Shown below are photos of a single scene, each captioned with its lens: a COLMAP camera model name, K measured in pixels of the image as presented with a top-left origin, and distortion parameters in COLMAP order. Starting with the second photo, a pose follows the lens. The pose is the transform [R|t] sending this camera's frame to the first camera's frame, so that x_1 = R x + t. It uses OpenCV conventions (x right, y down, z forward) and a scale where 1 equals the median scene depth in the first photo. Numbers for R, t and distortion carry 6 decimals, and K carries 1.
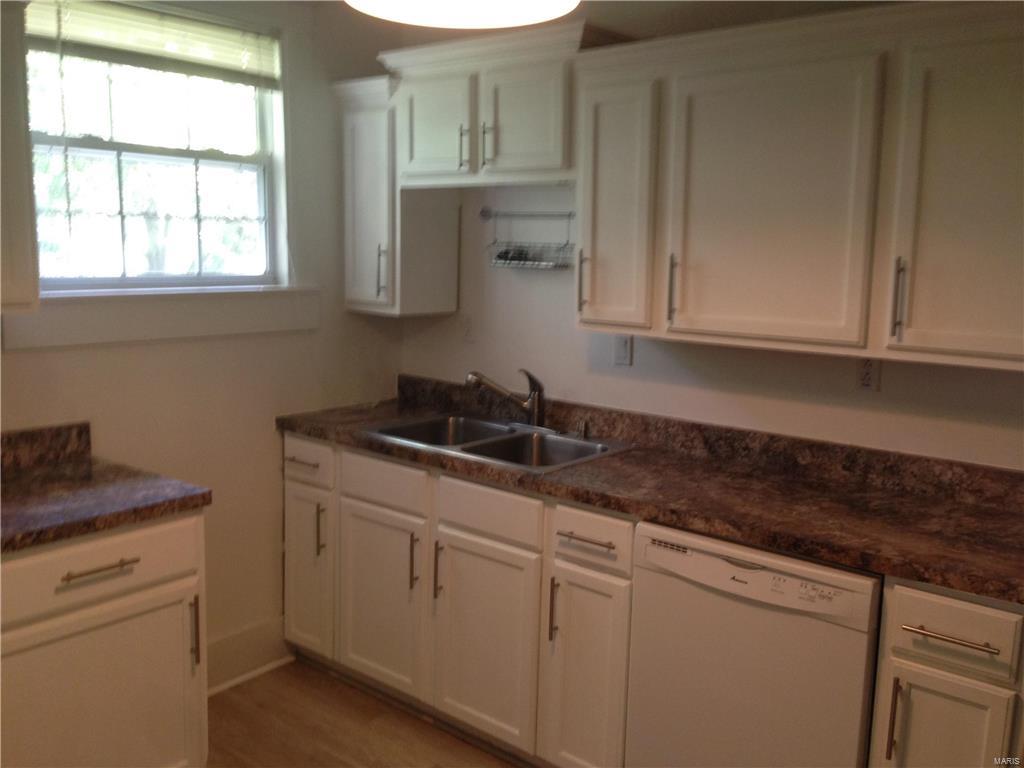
lens RADIAL K [[950.9, 0, 512.0], [0, 950.9, 384.0], [0, 0, 1]] dist [0.074493, -0.008894]
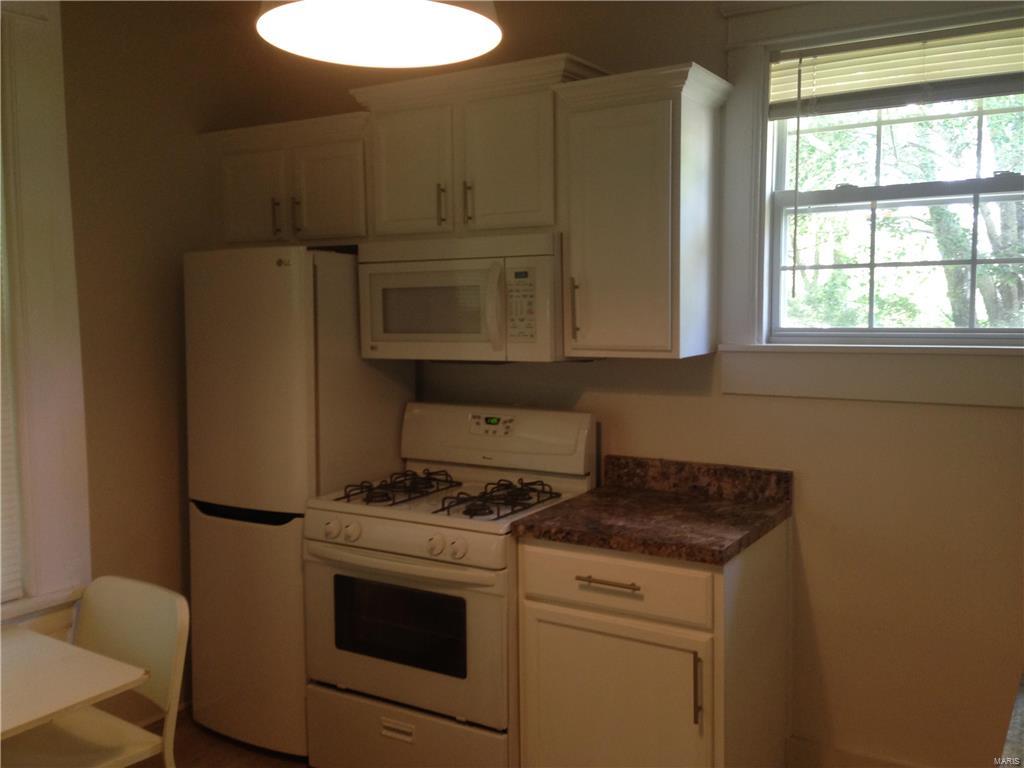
lens RADIAL K [[971.6, 0, 511.4], [0, 971.6, 412.2], [0, 0, 1]] dist [0.002673, -0.003047]
pose [[0.138842, 0.100296, -0.985223, 0.535036], [-0.143369, 0.986413, 0.080213, -0.064165], [0.979882, 0.130113, 0.151335, 0.574126]]
